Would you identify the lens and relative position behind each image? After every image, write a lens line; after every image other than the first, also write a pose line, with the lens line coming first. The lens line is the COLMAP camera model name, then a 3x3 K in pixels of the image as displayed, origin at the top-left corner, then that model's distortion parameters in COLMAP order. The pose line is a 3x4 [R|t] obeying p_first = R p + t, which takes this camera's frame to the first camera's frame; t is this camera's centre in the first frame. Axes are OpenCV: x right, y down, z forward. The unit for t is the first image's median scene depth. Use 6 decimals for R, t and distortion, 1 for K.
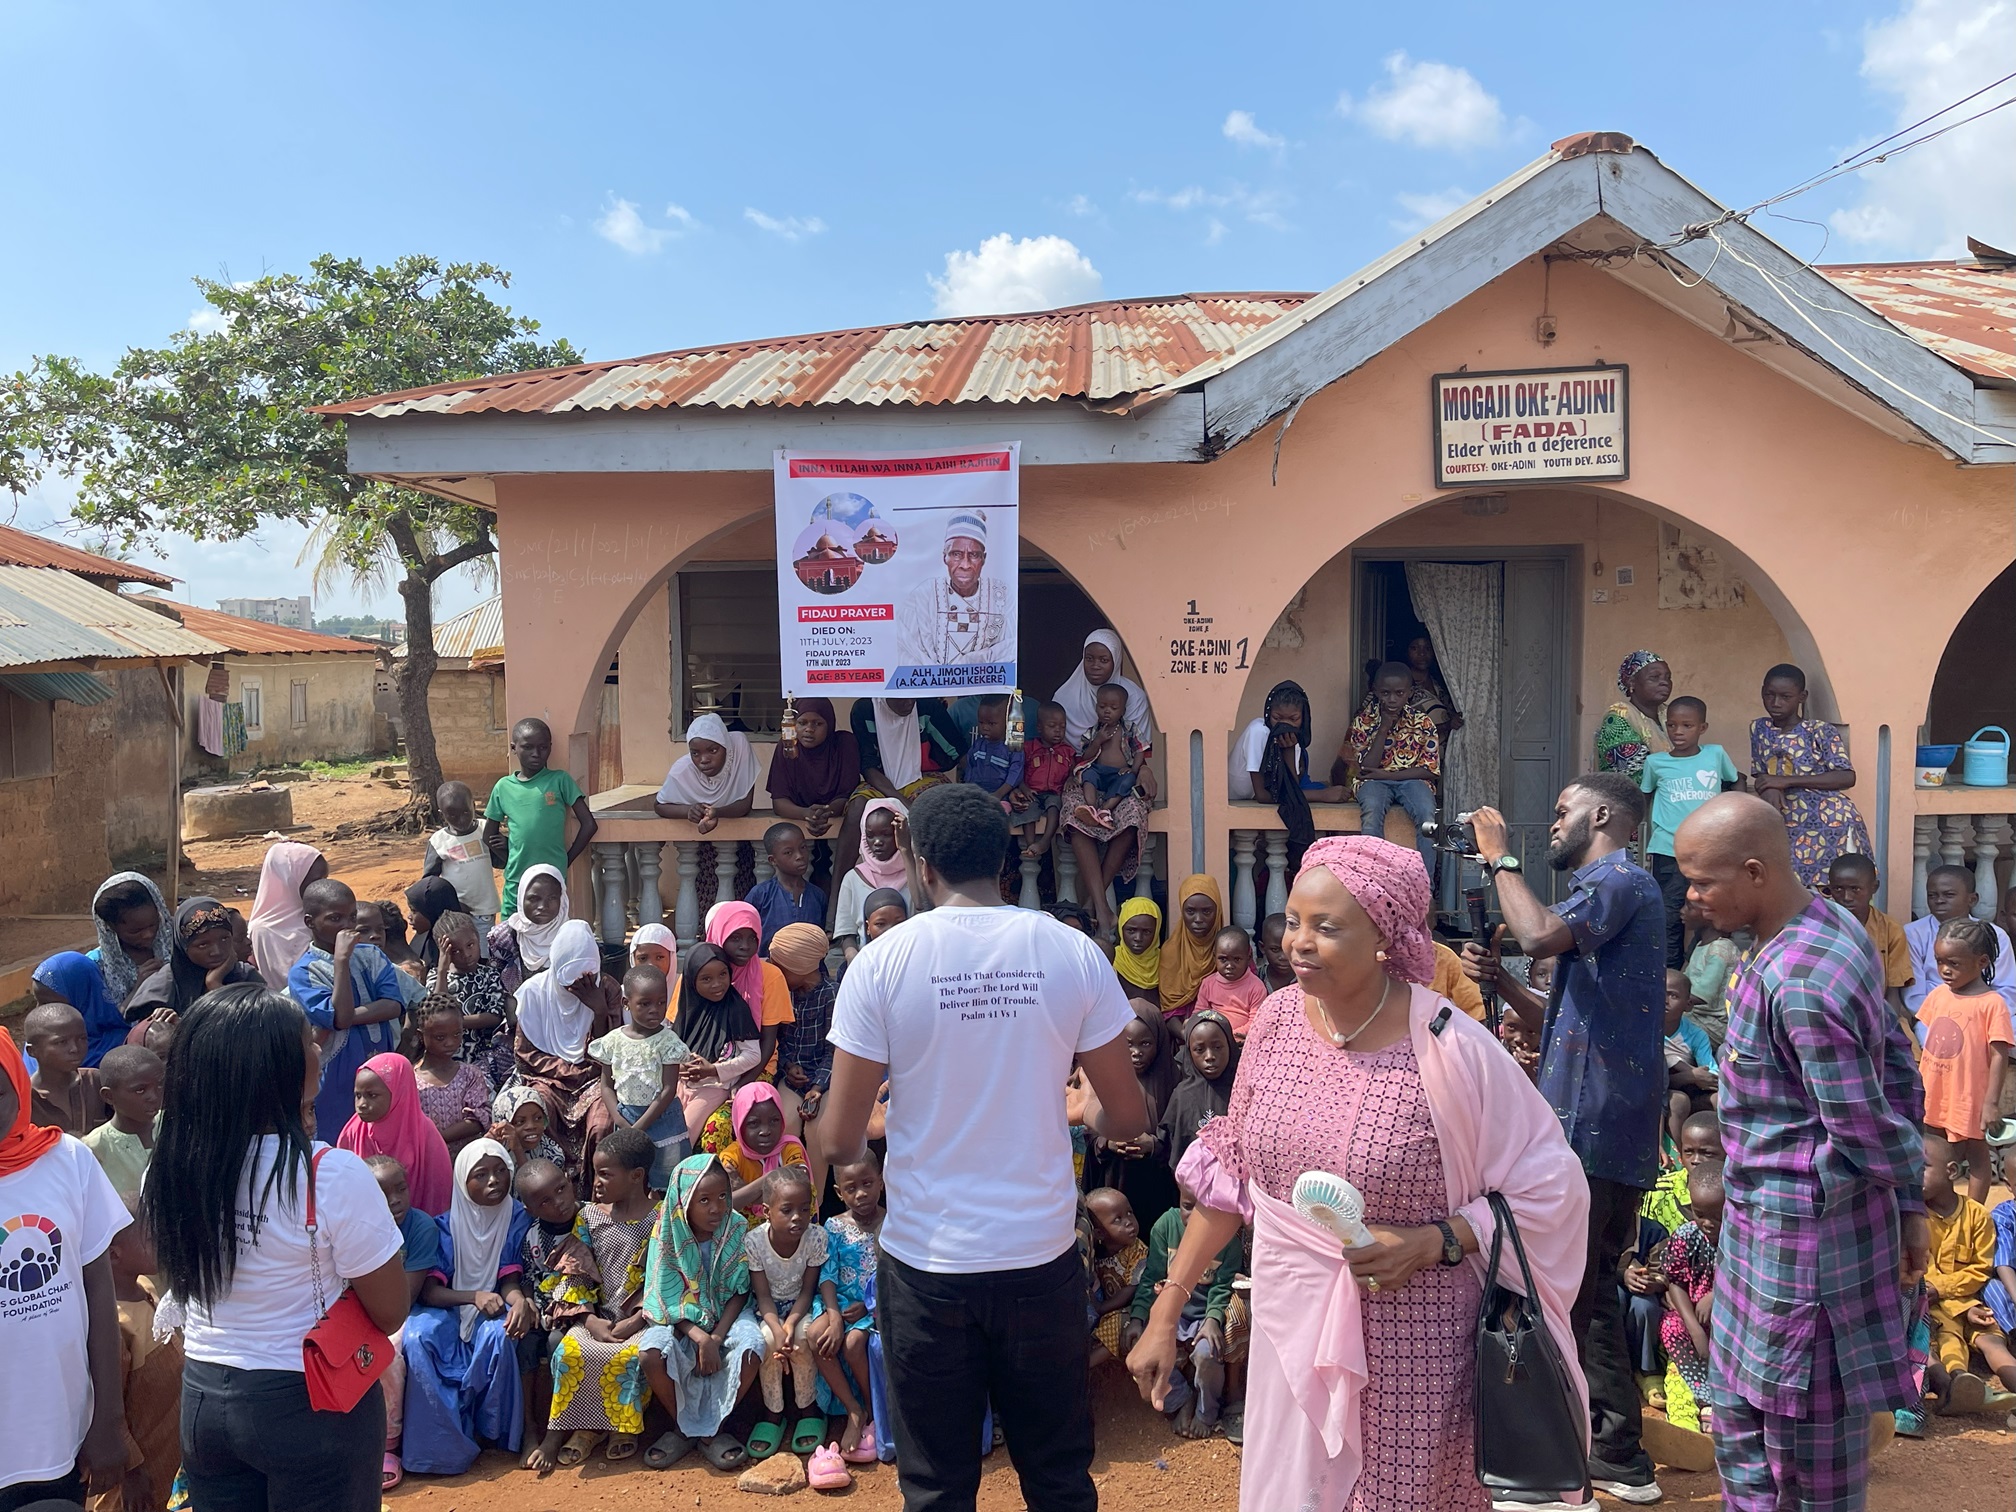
lens RADIAL K [[1501.3, 0, 1010.7], [0, 1501.3, 749.6], [0, 0, 1]] dist [0.074520, -0.092691]
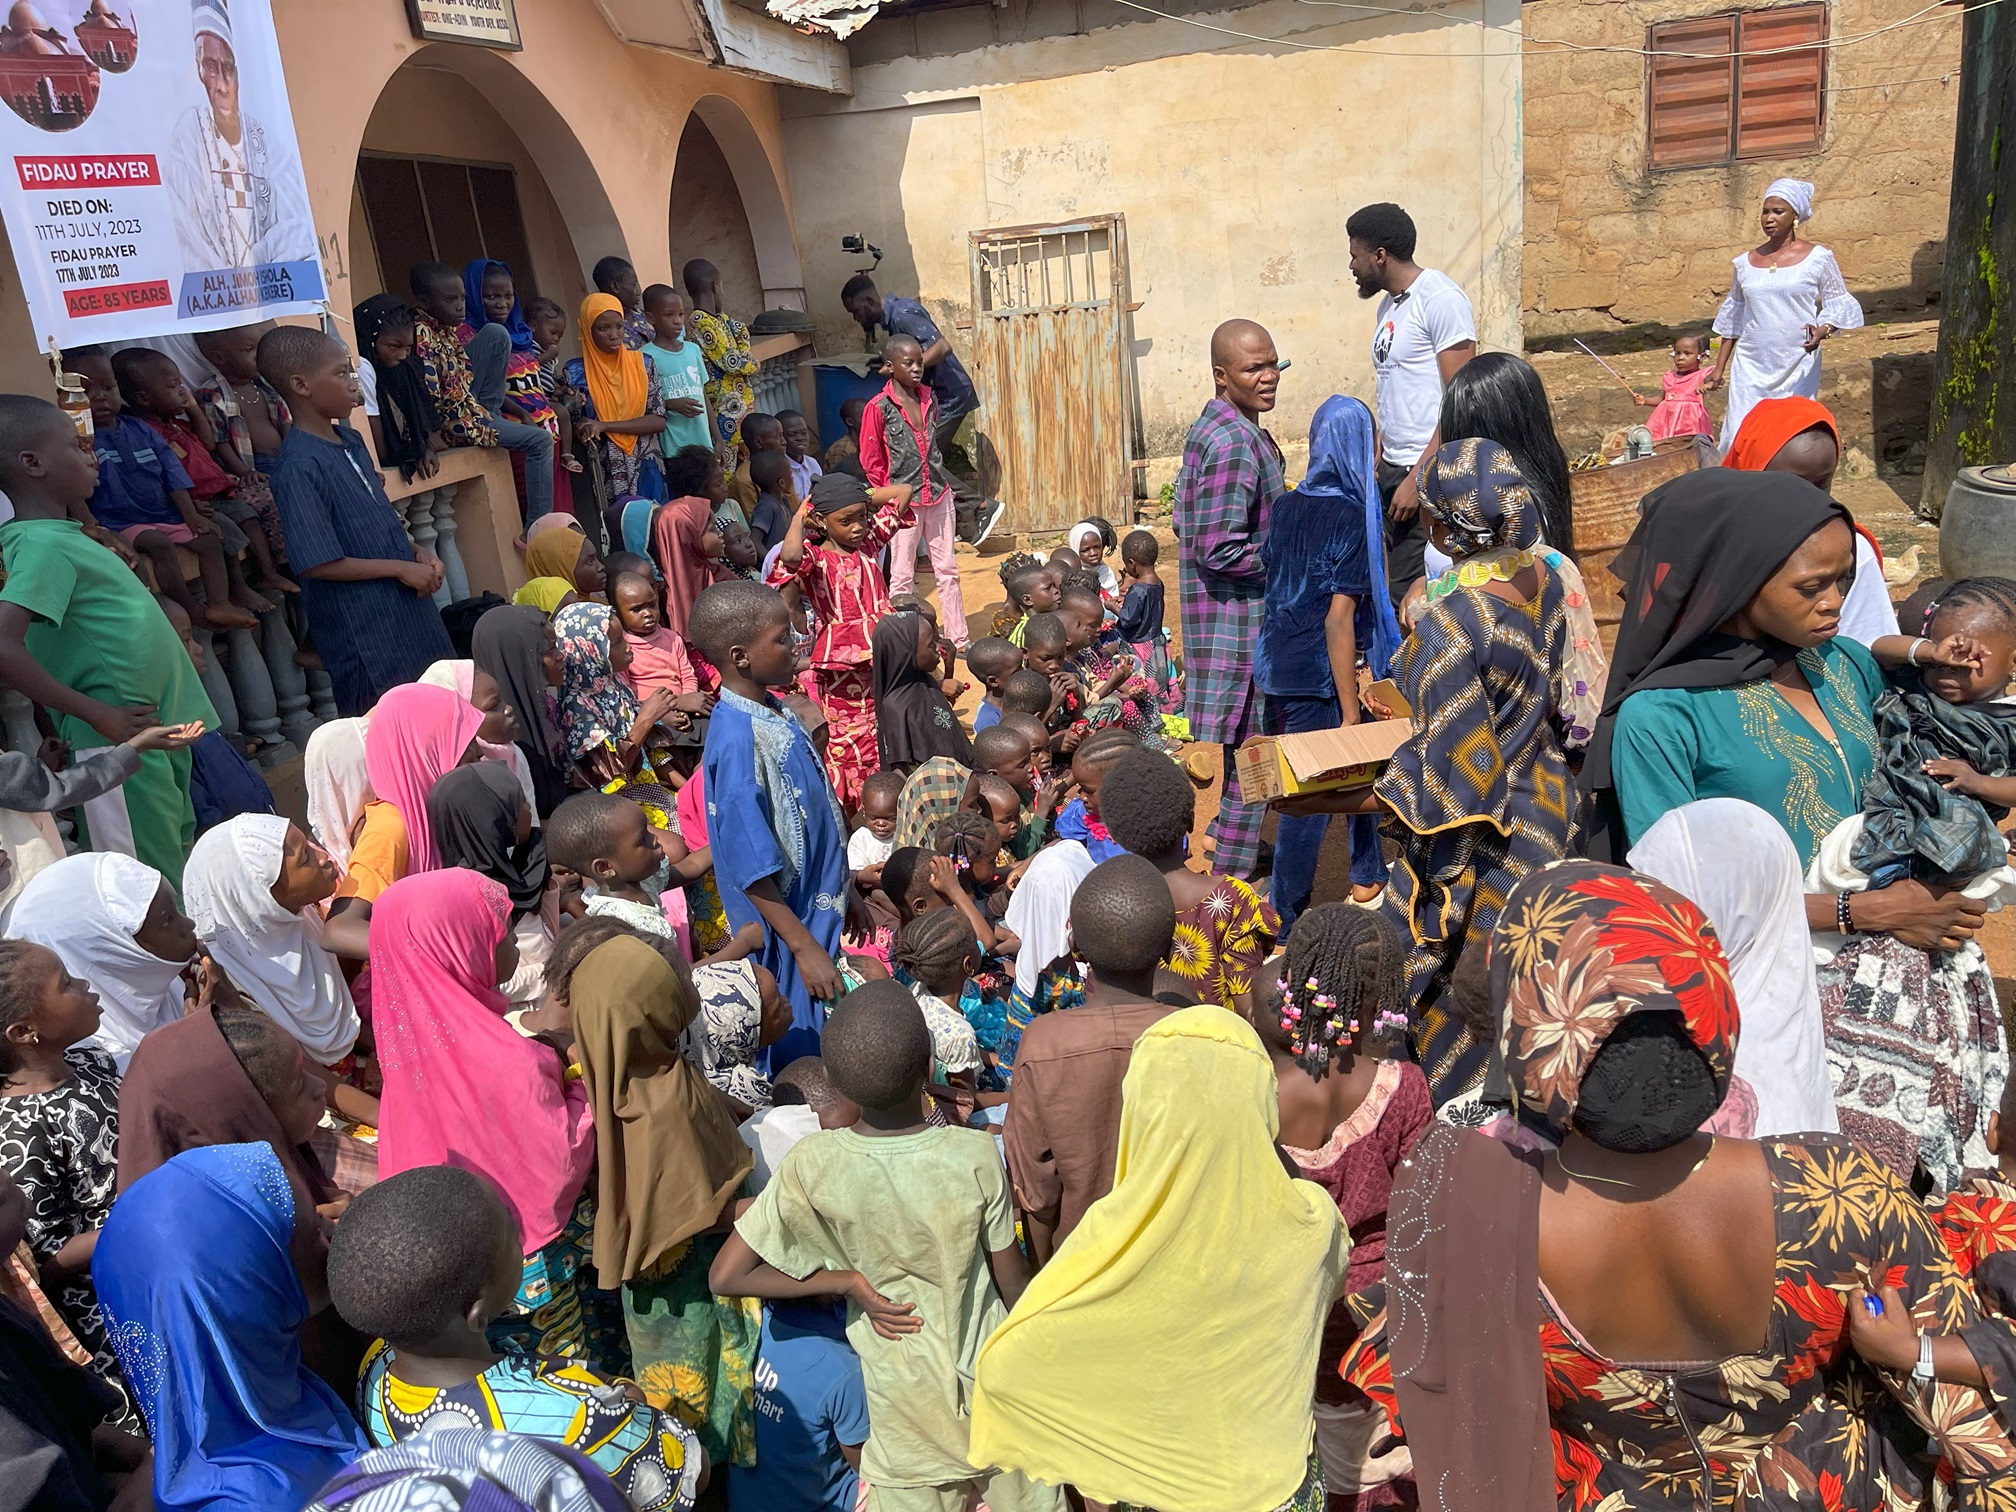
lens RADIAL K [[1528.8, 0, 1032.4], [0, 1528.8, 760.4], [0, 0, 1]] dist [0.069983, -0.084958]
pose [[0.111496, -0.330647, 0.937145, -0.589743], [0.158589, 0.936860, 0.311678, -0.014934], [-0.981029, 0.113870, 0.156893, 0.579413]]
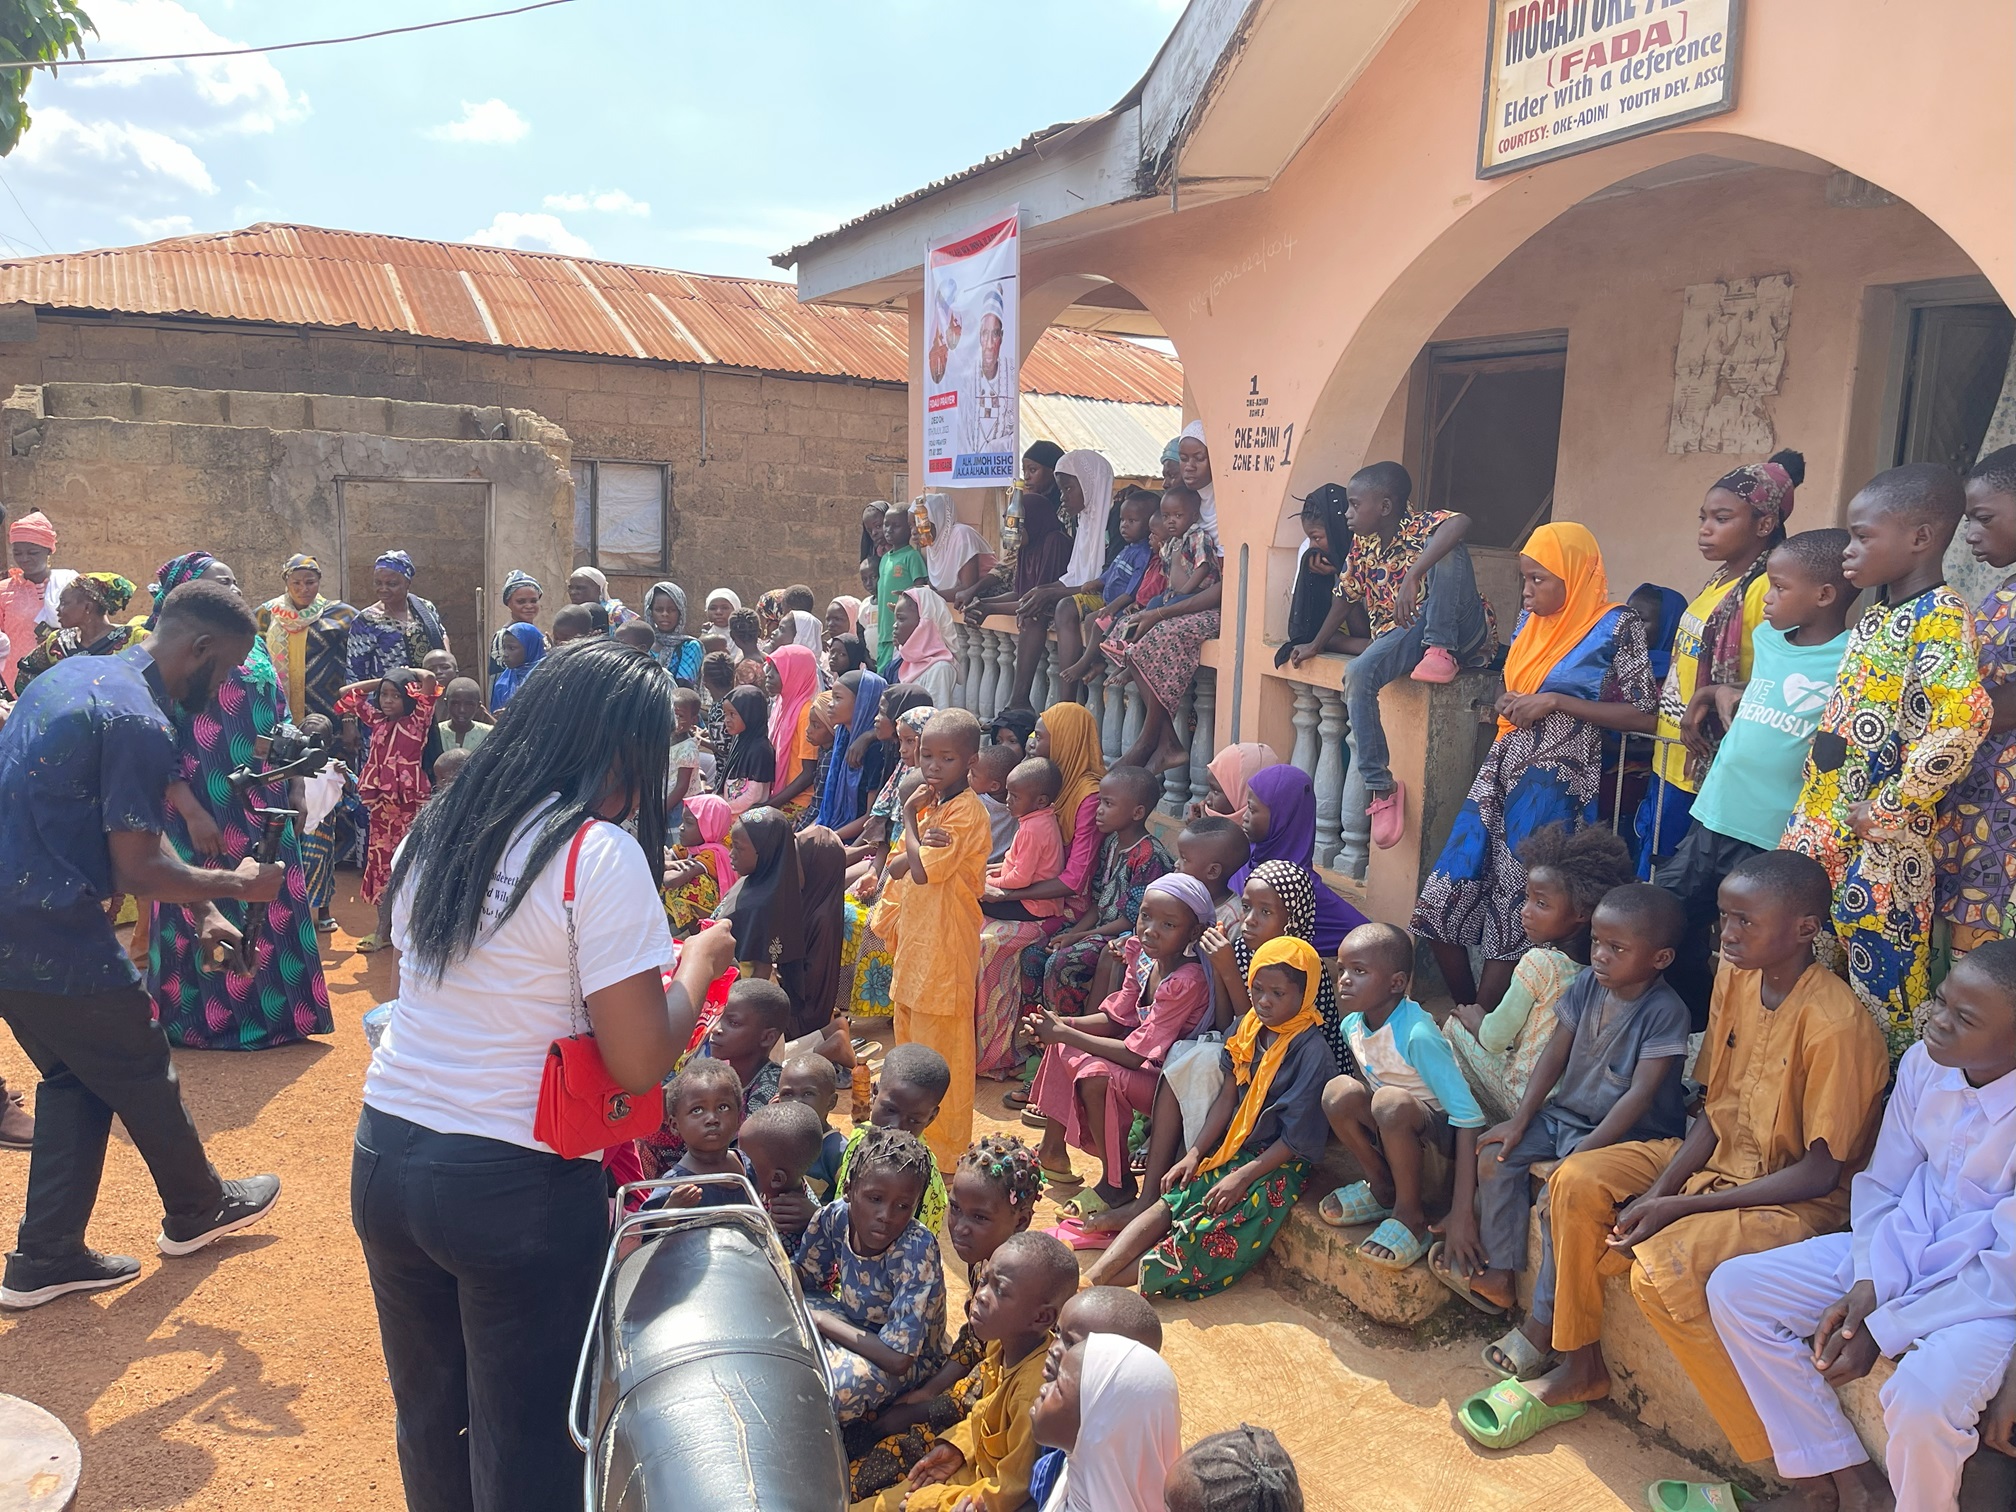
lens RADIAL K [[1528.8, 0, 1032.4], [0, 1528.8, 760.4], [0, 0, 1]] dist [0.069983, -0.084958]
pose [[0.477448, 0.171317, -0.861797, 0.788612], [-0.089793, 0.985186, 0.146099, -0.008402], [0.874060, 0.007628, 0.485758, 0.509917]]
